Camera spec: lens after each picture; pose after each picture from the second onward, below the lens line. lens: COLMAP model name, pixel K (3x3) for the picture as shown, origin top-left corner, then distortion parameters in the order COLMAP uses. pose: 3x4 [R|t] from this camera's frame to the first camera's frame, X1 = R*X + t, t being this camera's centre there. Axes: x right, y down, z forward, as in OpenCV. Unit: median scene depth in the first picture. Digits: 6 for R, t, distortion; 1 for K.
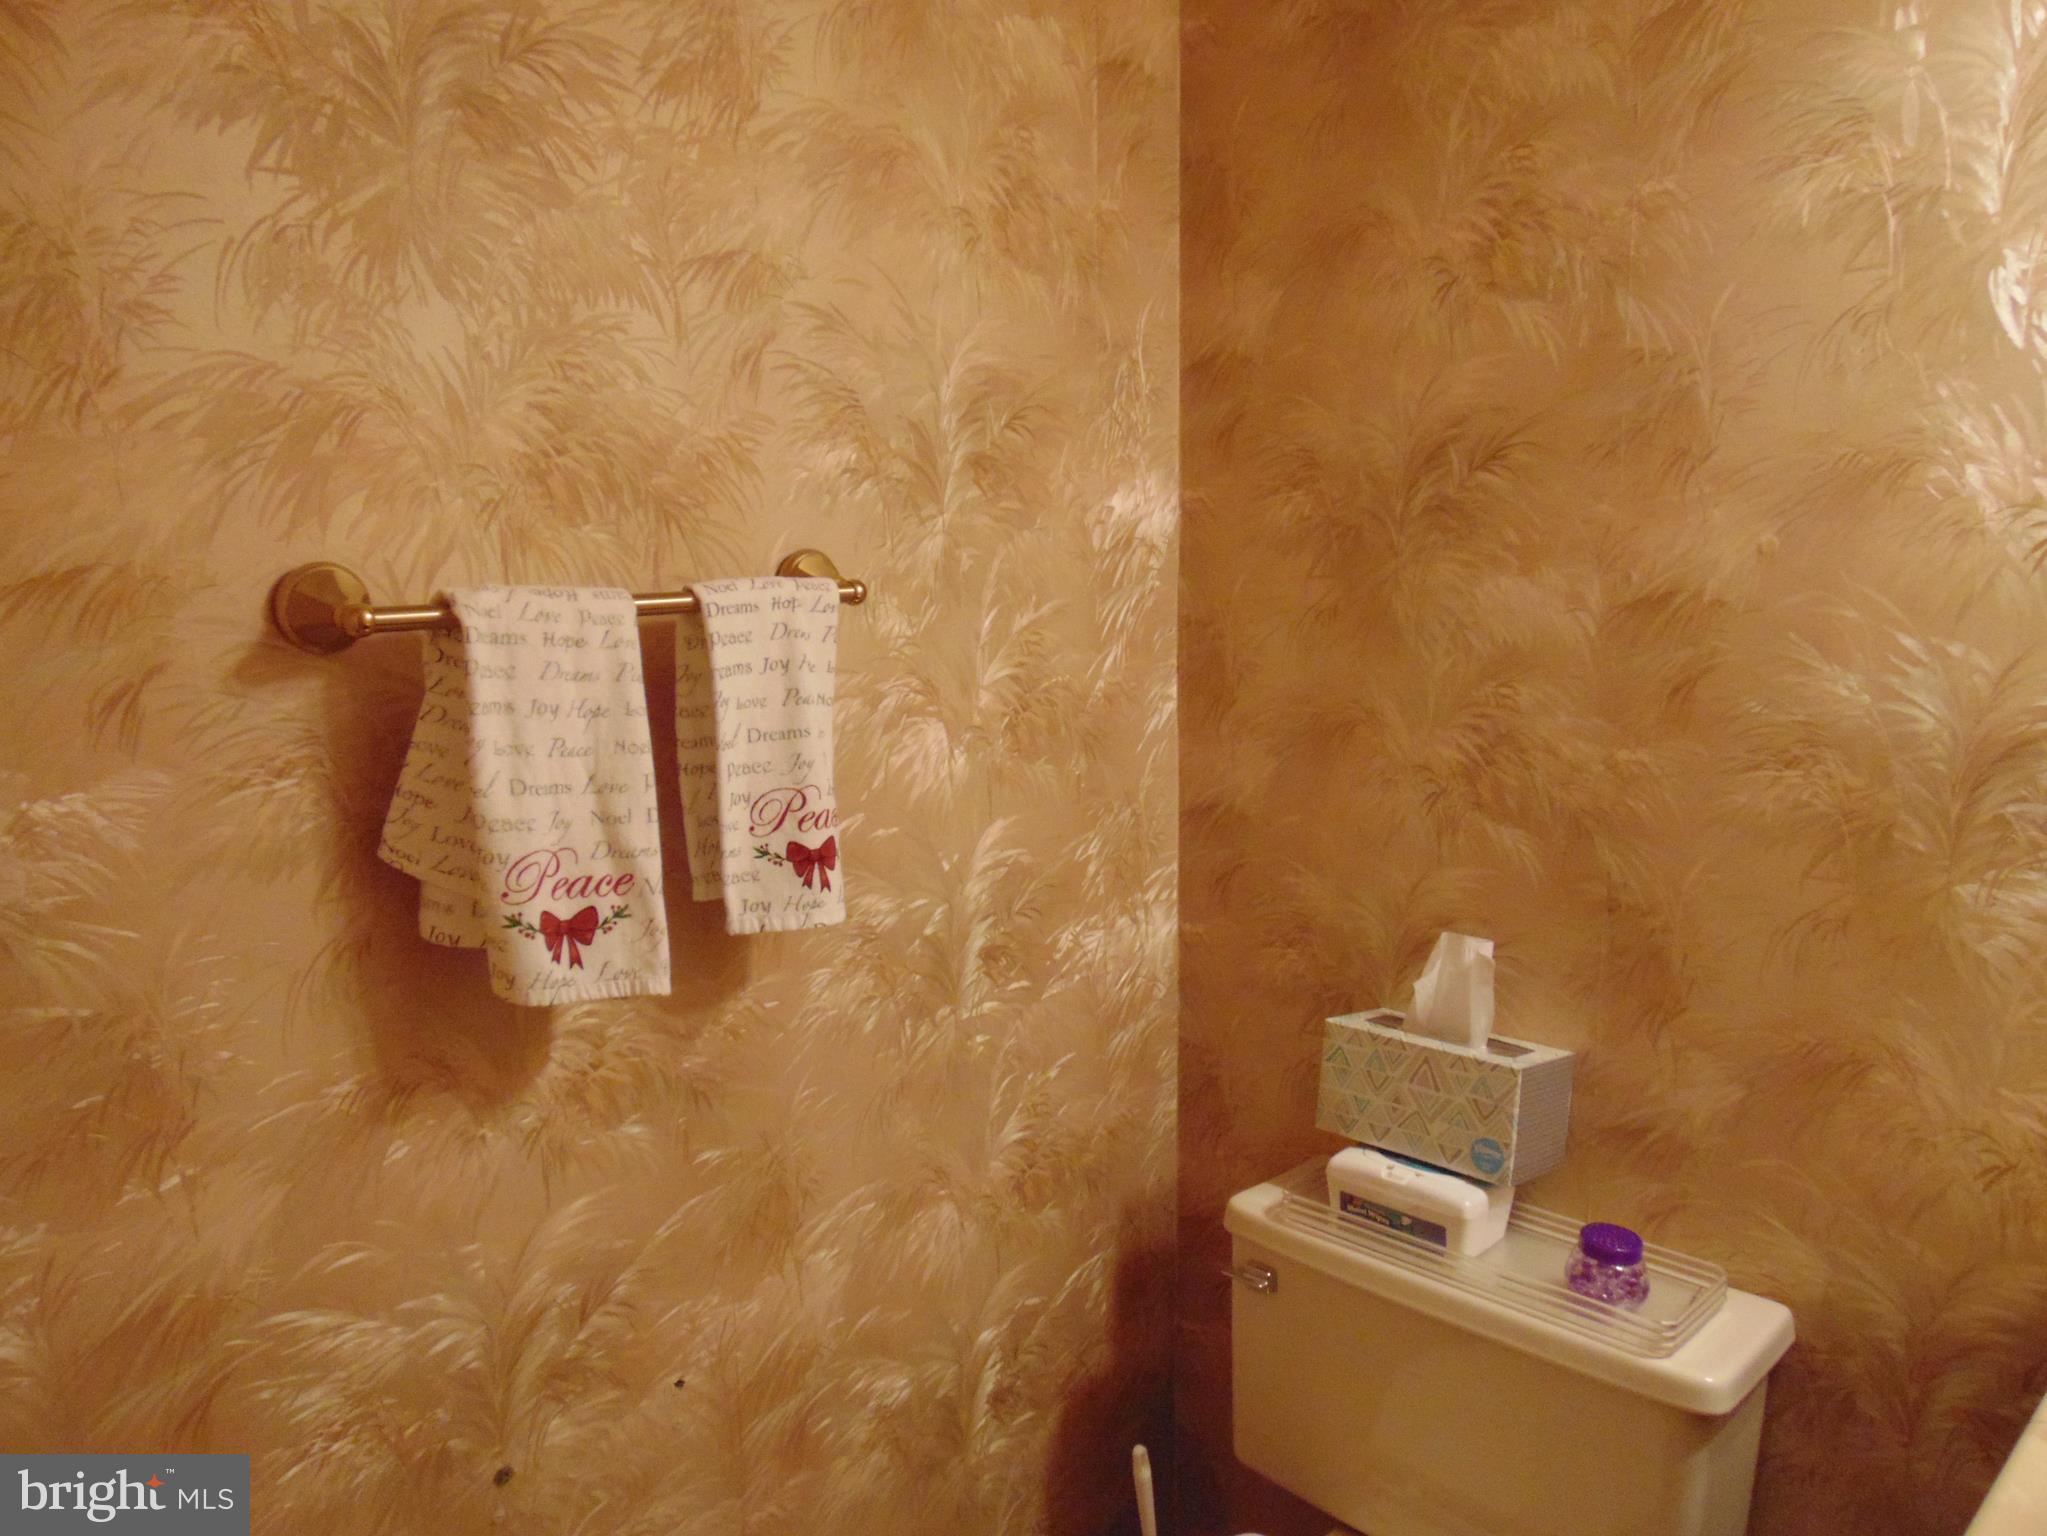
lens RADIAL K [[1520.1, 0, 1022.8], [0, 1520.1, 761.9], [0, 0, 1]] dist [-0.042846, 0.072330]
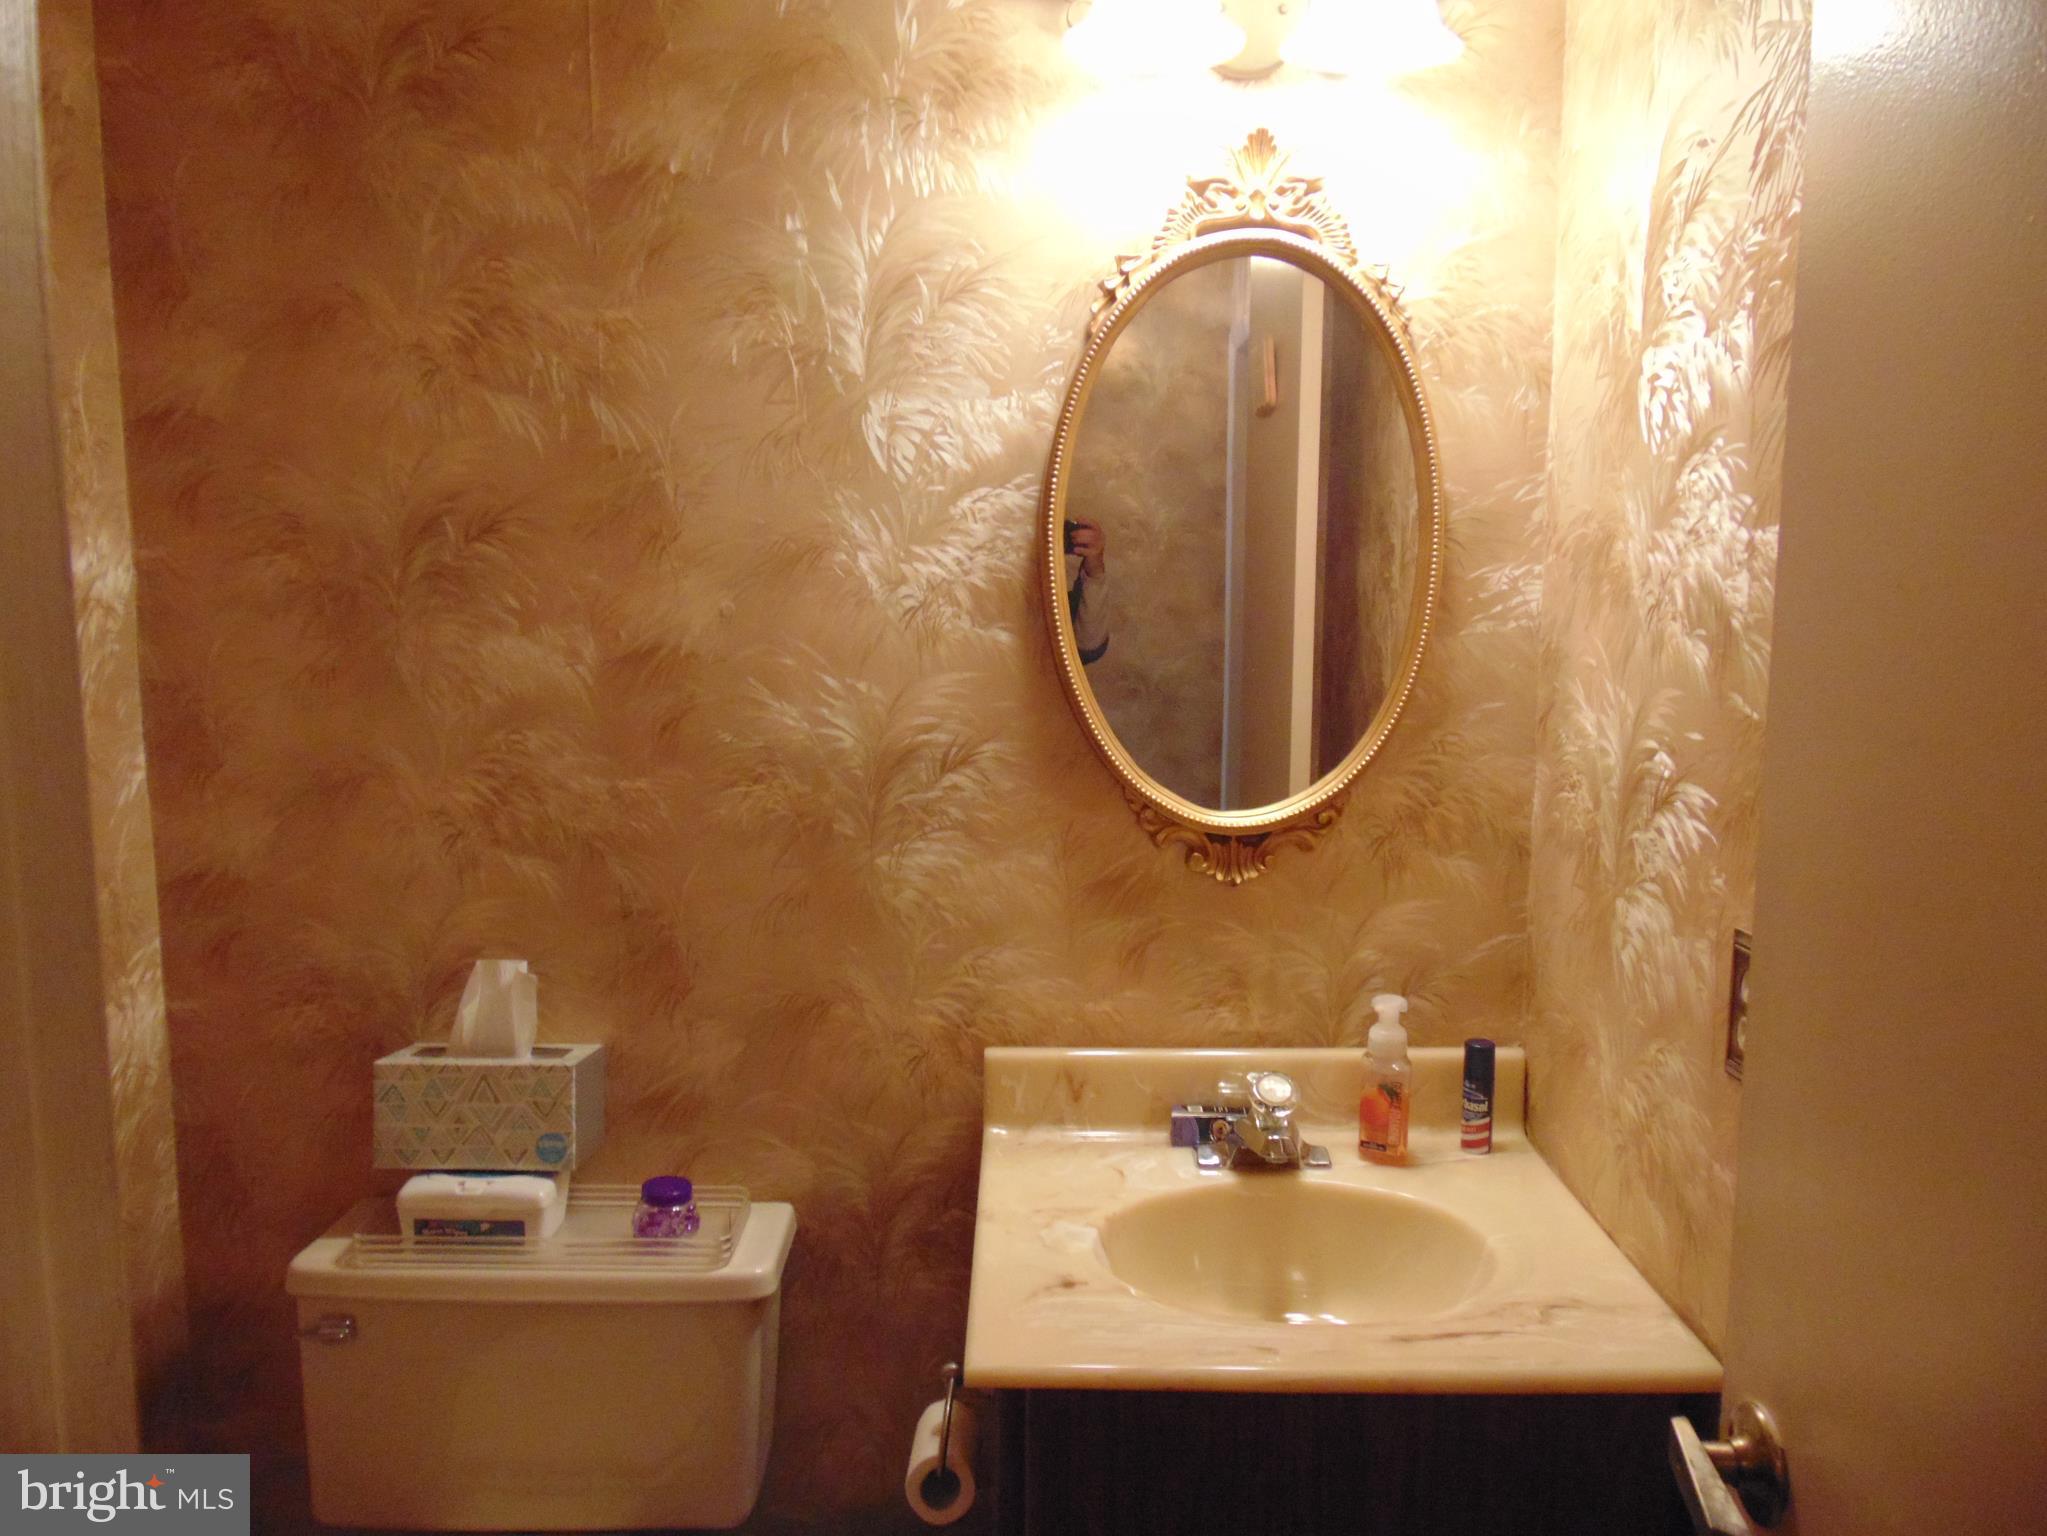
lens RADIAL K [[1520.1, 0, 1022.8], [0, 1520.1, 761.9], [0, 0, 1]] dist [-0.042846, 0.072330]
pose [[0.714864, -0.076425, 0.695074, -0.204520], [0.091110, 0.995716, 0.015778, -0.012726], [-0.693302, 0.052049, 0.718765, -0.072295]]
